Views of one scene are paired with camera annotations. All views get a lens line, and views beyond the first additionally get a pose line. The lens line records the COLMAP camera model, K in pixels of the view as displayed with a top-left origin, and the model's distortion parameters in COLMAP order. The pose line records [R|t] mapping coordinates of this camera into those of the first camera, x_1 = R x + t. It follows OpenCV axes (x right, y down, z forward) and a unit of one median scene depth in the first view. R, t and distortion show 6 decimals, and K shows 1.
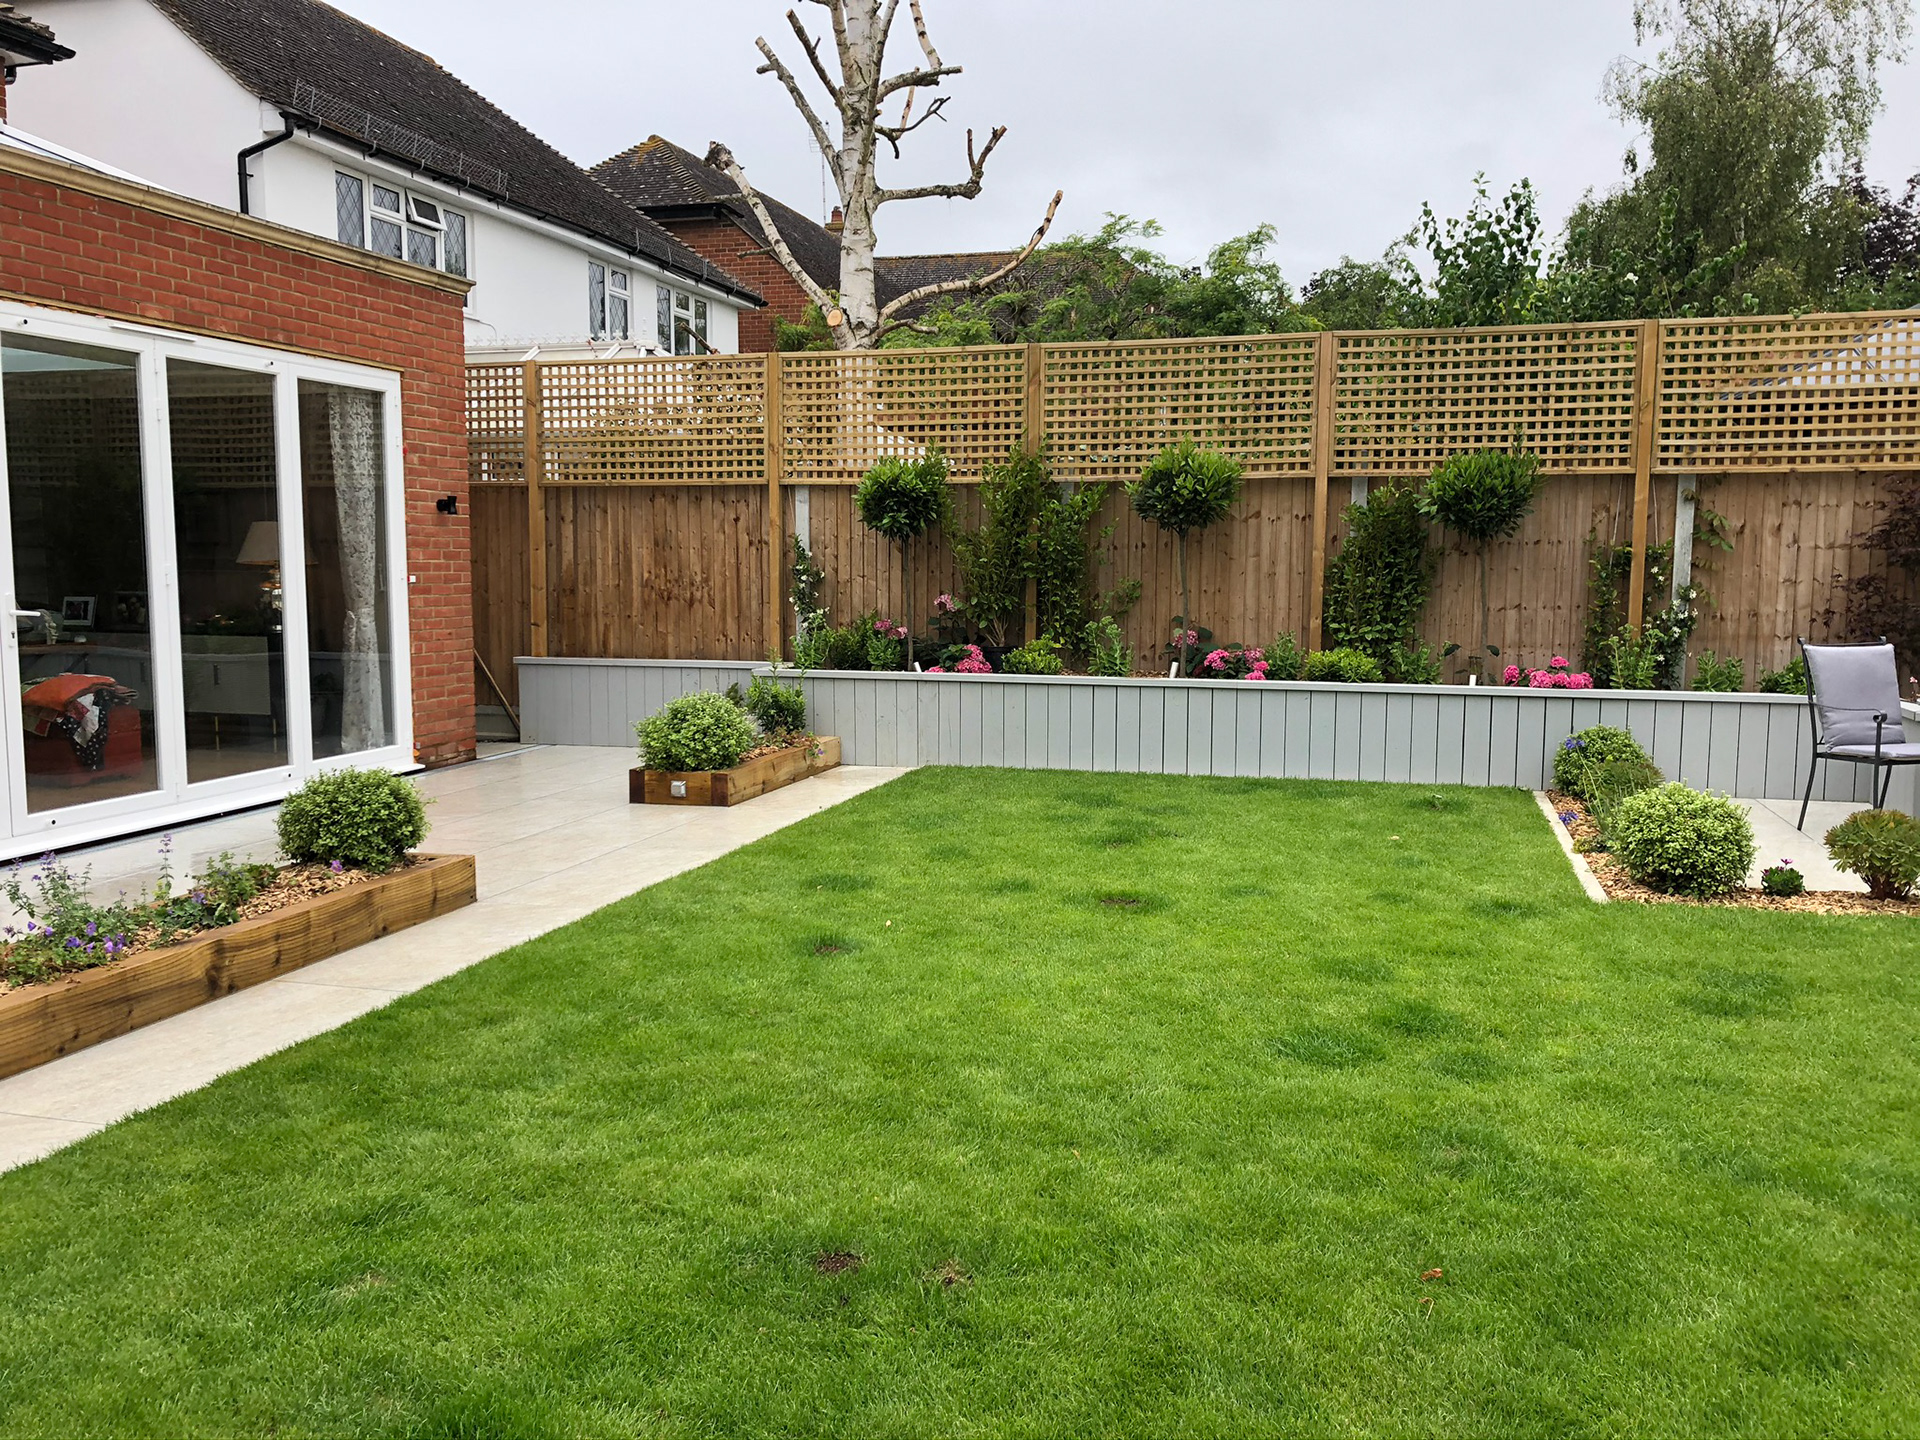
lens RADIAL K [[1562.9, 0, 963.9], [0, 1562.9, 711.5], [0, 0, 1]] dist [0.047417, -0.053508]
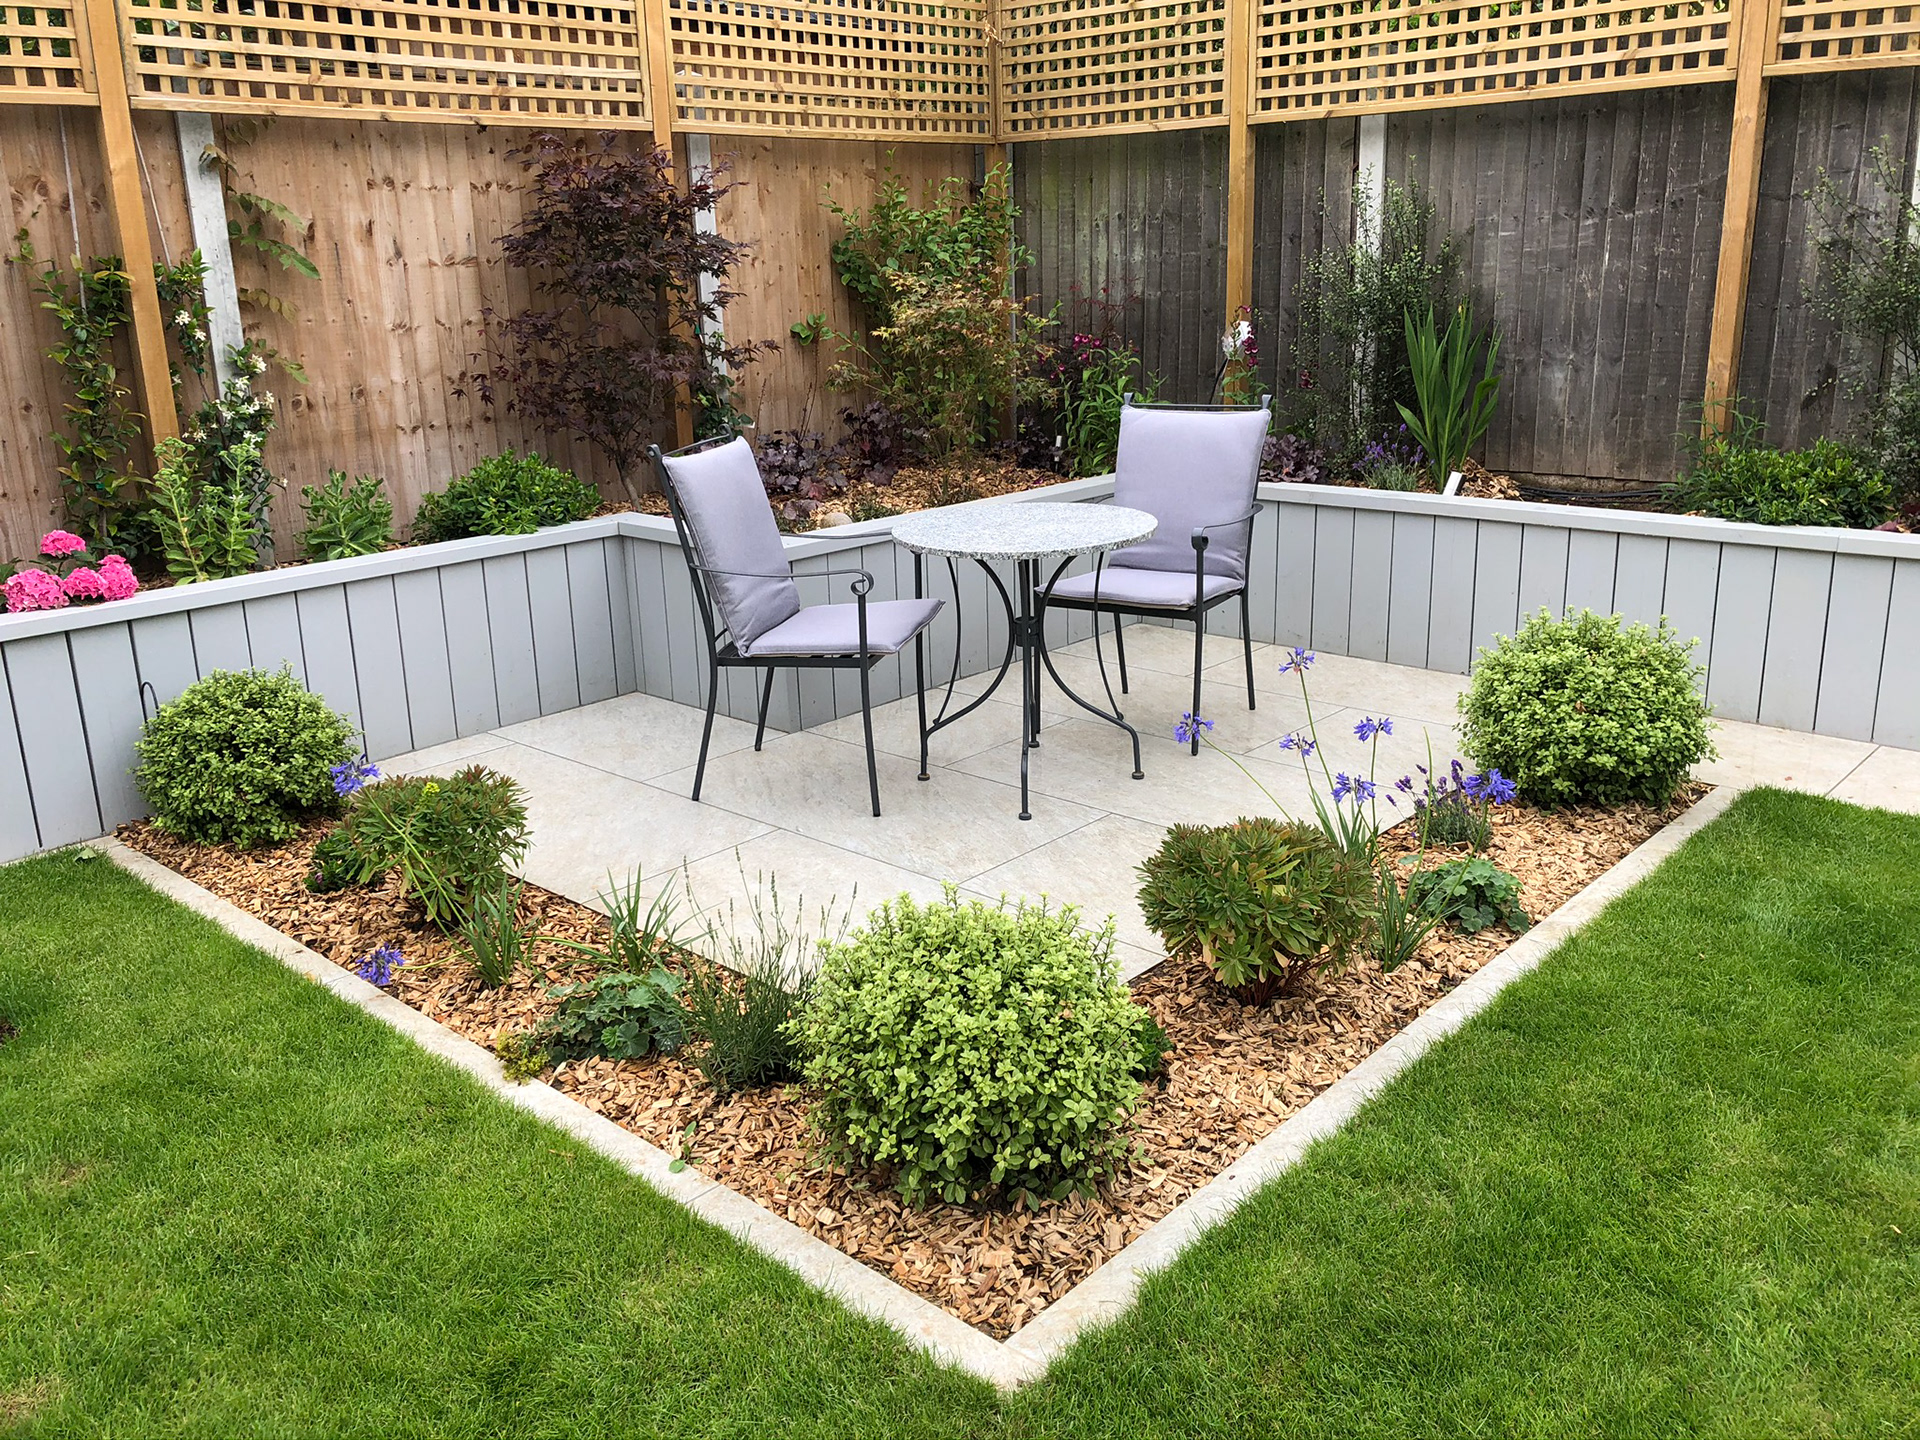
lens RADIAL K [[1562.9, 0, 929.9], [0, 1562.9, 672.6], [0, 0, 1]] dist [0.047417, -0.053508]
pose [[0.450151, -0.247492, 0.857970, 0.097853], [0.119856, 0.968875, 0.216599, -0.061252], [-0.884872, 0.005331, 0.465804, 0.565514]]
